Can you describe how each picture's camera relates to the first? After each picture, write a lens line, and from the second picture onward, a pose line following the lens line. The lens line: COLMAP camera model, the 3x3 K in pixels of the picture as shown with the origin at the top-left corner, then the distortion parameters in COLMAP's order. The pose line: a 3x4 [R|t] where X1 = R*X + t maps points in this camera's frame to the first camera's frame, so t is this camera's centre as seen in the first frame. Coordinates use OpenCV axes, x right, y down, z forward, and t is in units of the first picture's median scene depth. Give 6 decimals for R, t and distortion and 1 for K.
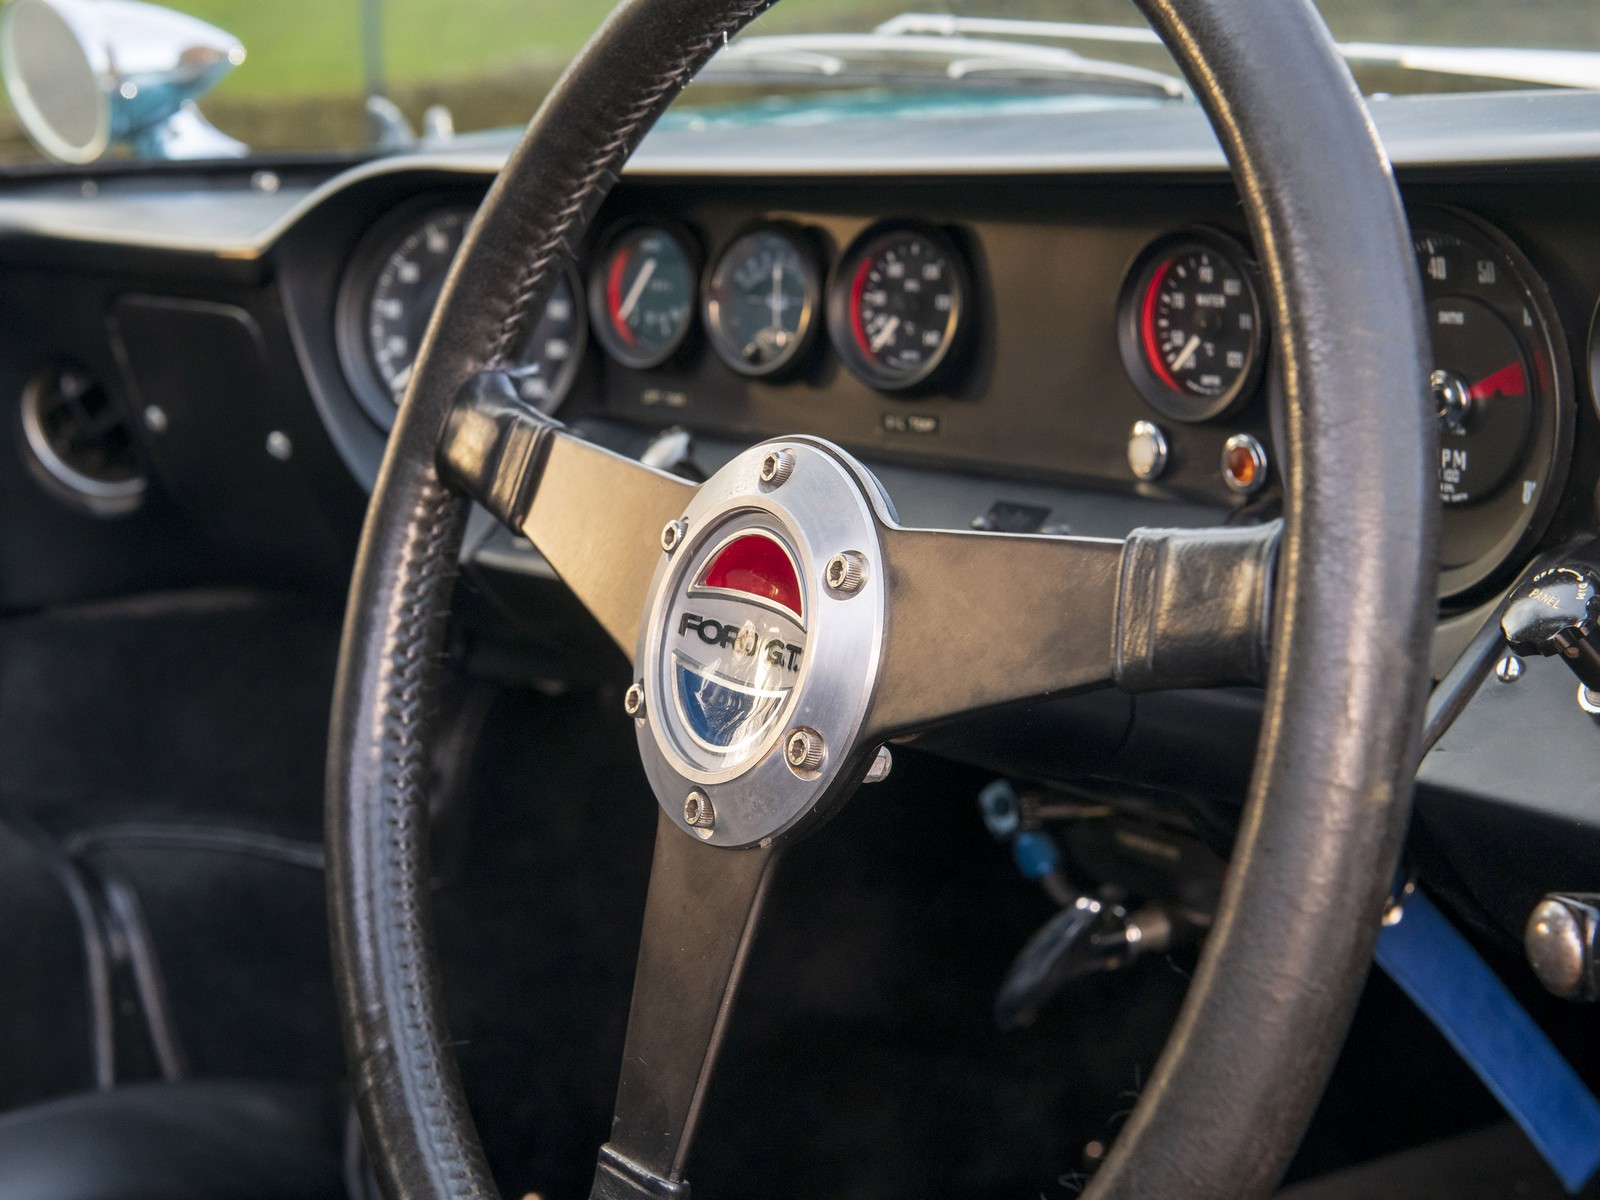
lens RADIAL K [[2850.8, 0, 761.4], [0, 2850.8, 597.8], [0, 0, 1]] dist [0.129820, -0.023832]
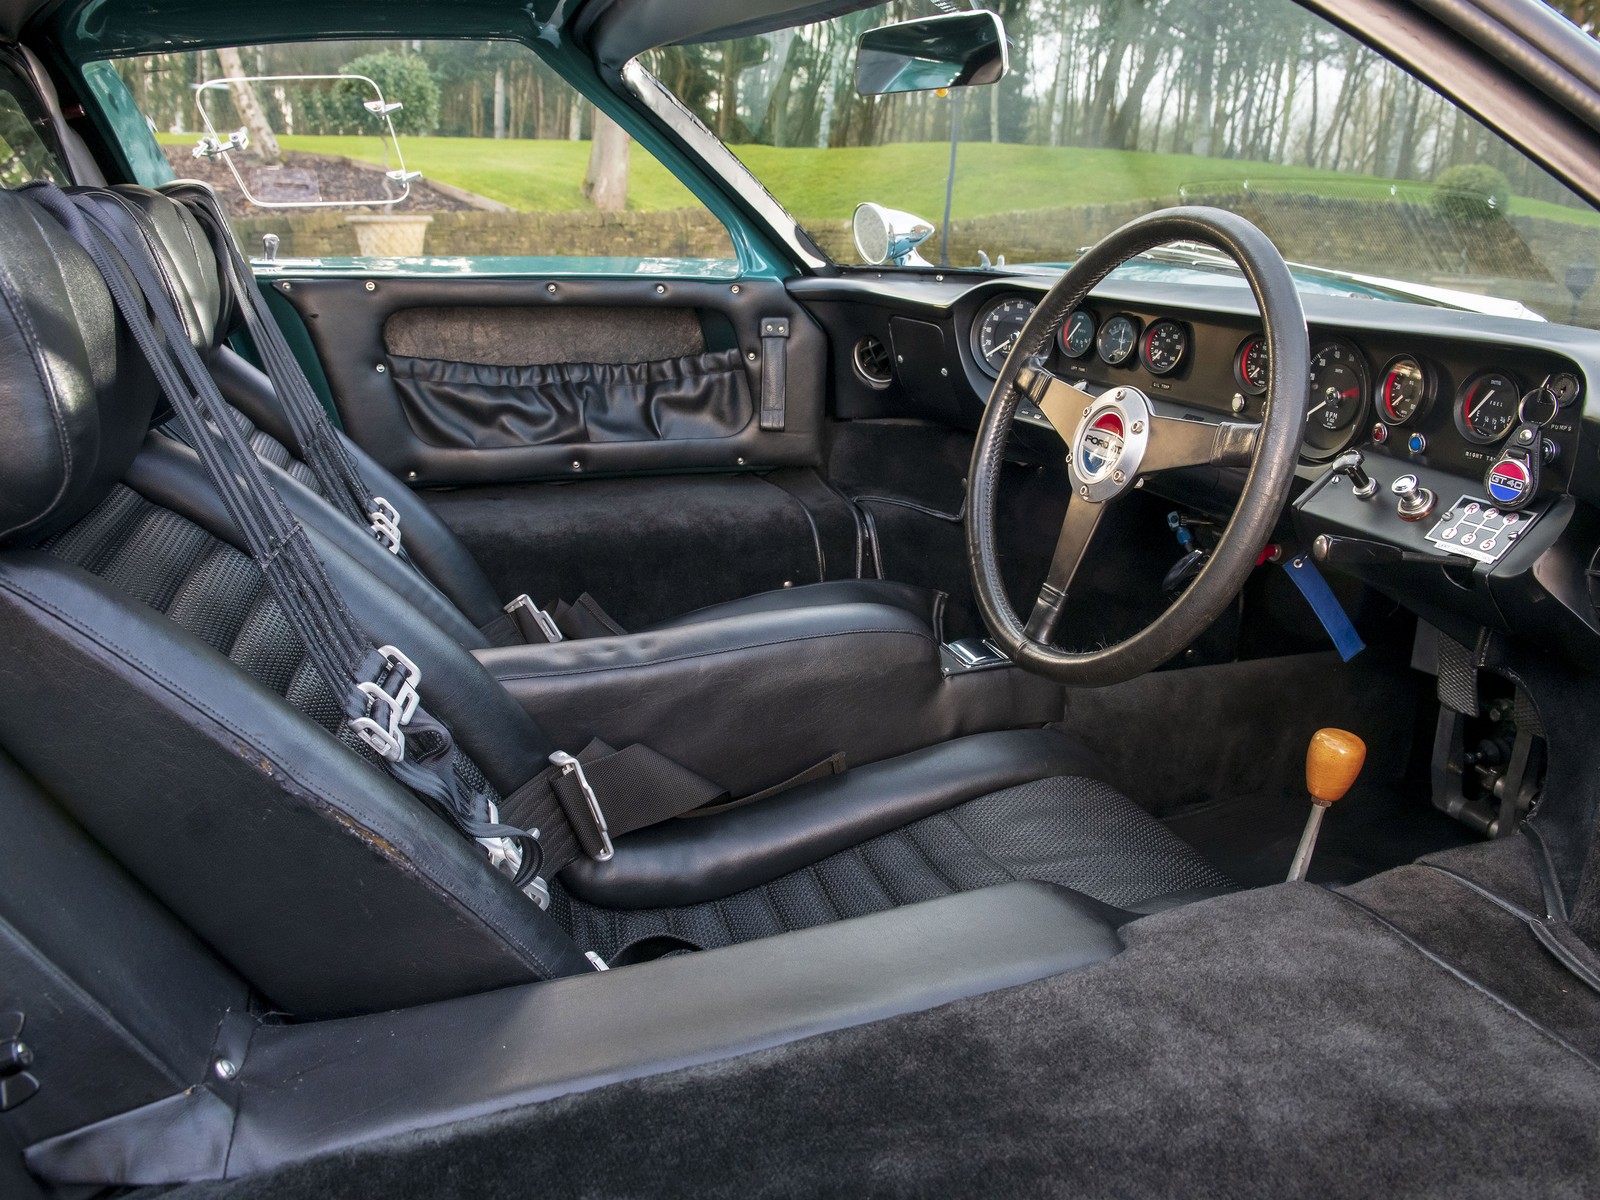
lens RADIAL K [[1200.9, 0, 814.6], [0, 1200.9, 593.3], [0, 0, 1]] dist [-0.056763, -0.007144]
pose [[0.970406, 0.132996, -0.201556, -0.024472], [-0.106295, 0.984713, 0.137990, 0.024125], [0.216827, -0.112482, 0.969708, -0.395984]]
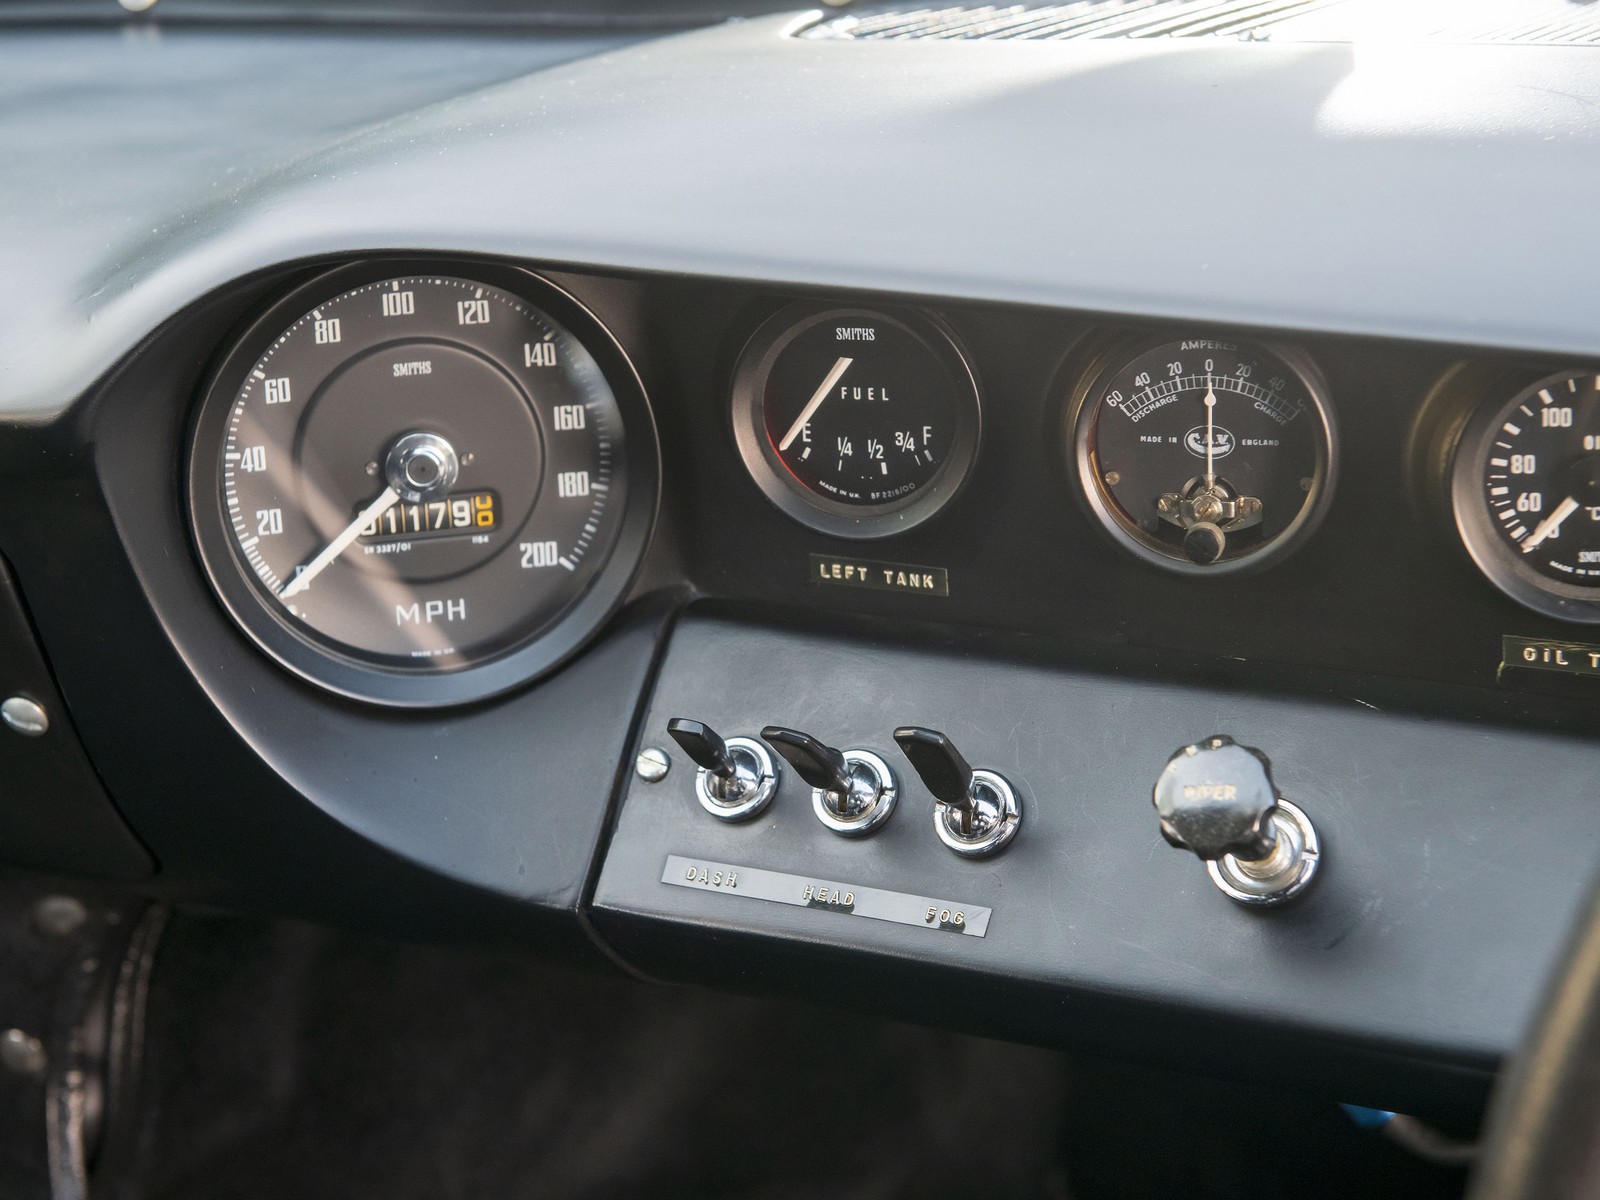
lens RADIAL K [[3464.0, 0, 801.7], [0, 3464.0, 600.3], [0, 0, 1]] dist [0.086802, 0.147491]
pose [[0.874957, -0.217997, 0.432351, -0.470690], [0.128491, 0.965439, 0.226757, -0.301607], [-0.466840, -0.142849, 0.872728, 0.511366]]
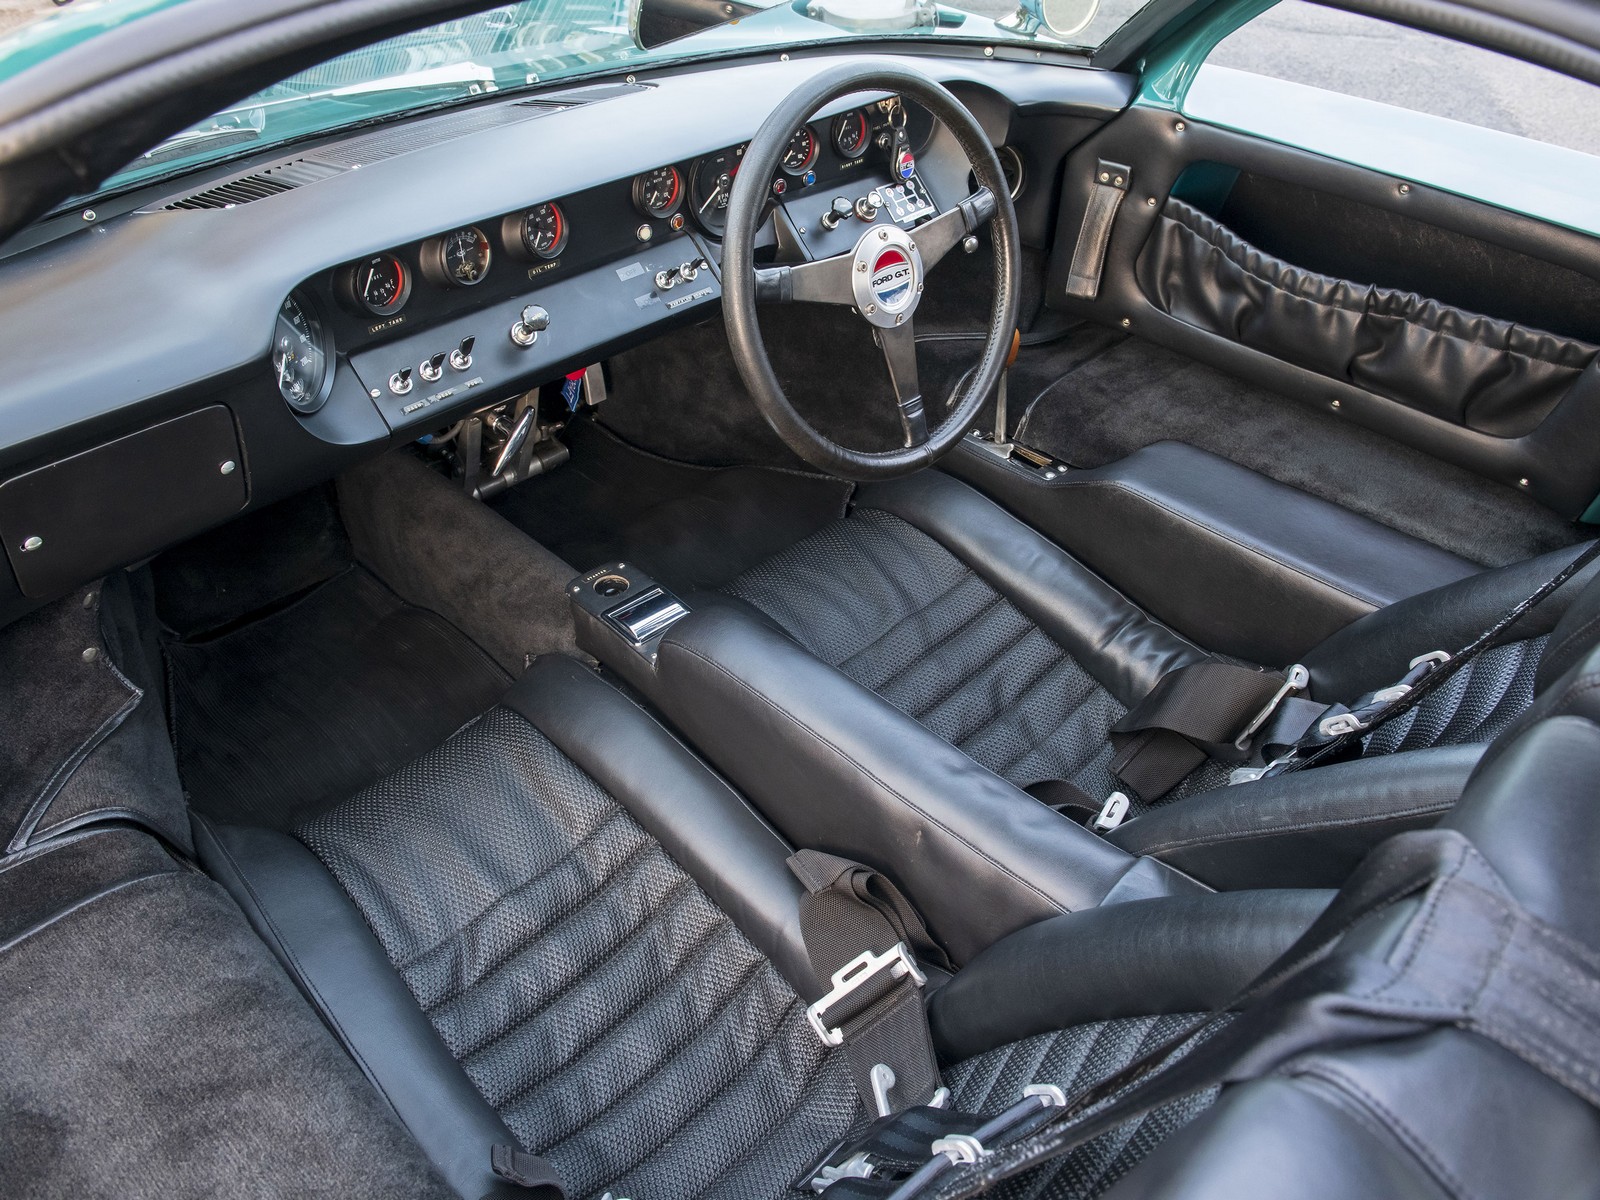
lens RADIAL K [[1205.0, 0, 837.7], [0, 1205.0, 589.5], [0, 0, 1]] dist [-0.053720, -0.006135]
pose [[-0.214278, -0.576067, 0.788817, -1.269973], [0.164410, 0.774781, 0.610478, -0.554649], [-0.962837, 0.260502, -0.071307, 1.034203]]
